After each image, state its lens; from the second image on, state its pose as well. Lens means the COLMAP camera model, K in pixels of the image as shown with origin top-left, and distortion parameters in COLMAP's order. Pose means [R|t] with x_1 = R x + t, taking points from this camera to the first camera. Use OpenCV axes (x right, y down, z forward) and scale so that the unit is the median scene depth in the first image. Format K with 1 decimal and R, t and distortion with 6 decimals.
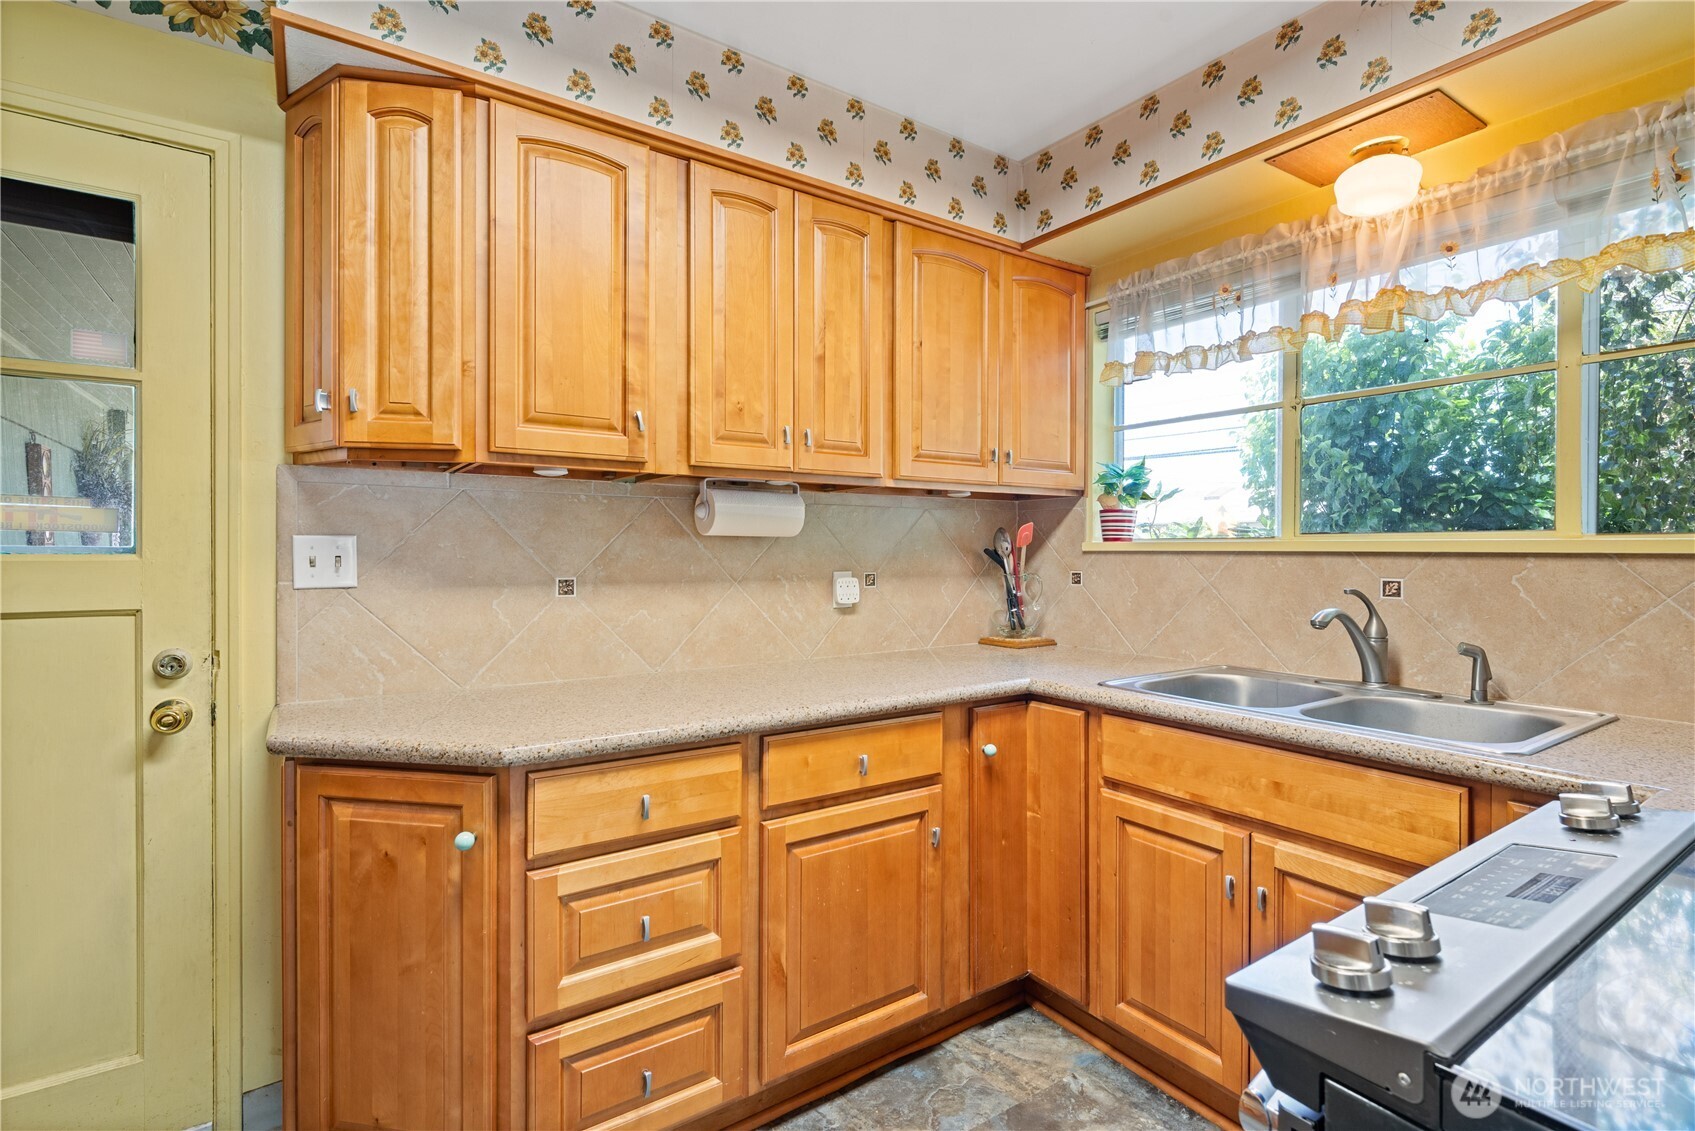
lens RADIAL K [[778.0, 0, 840.4], [0, 778.0, 557.3], [0, 0, 1]] dist [-0.005215, 0.001023]
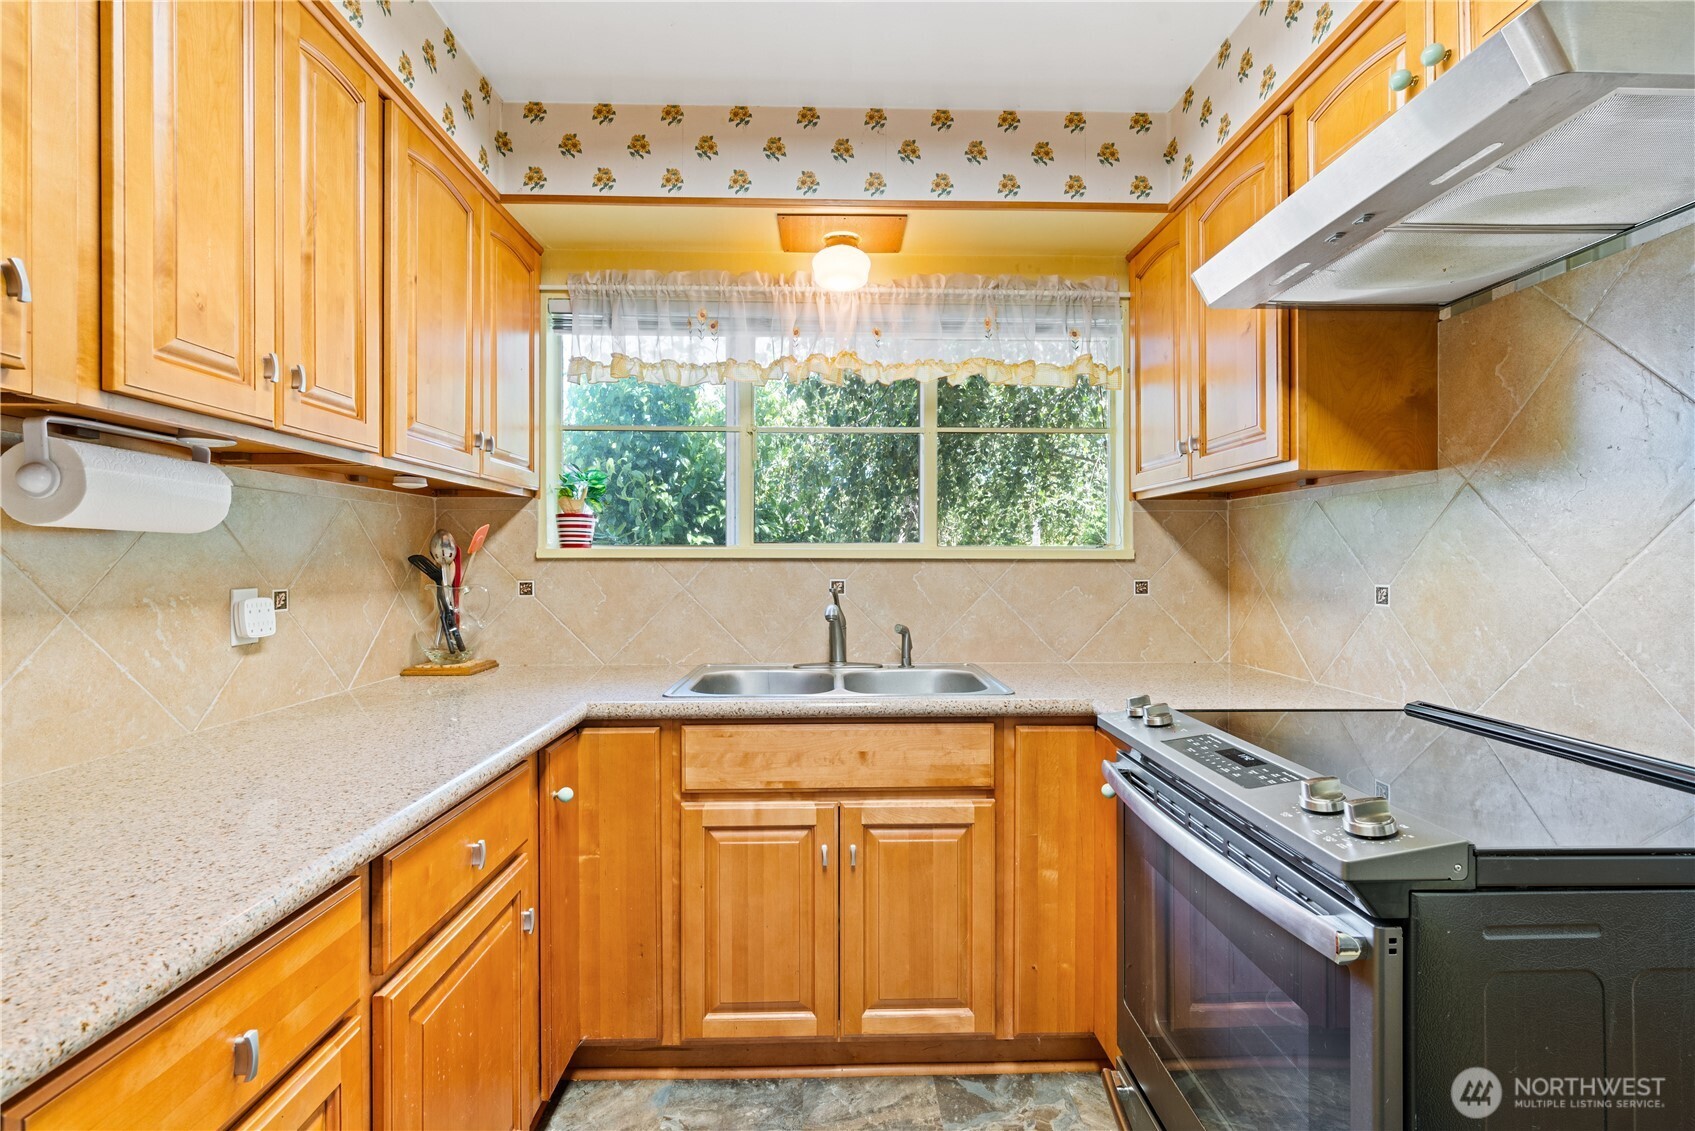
lens RADIAL K [[778.0, 0, 838.3], [0, 778.0, 562.7], [0, 0, 1]] dist [-0.005215, 0.001023]
pose [[0.541550, -0.003883, 0.840660, -0.349517], [0.009132, 0.999958, -0.001264, 0.002051], [-0.840619, 0.008362, 0.541562, 0.297041]]
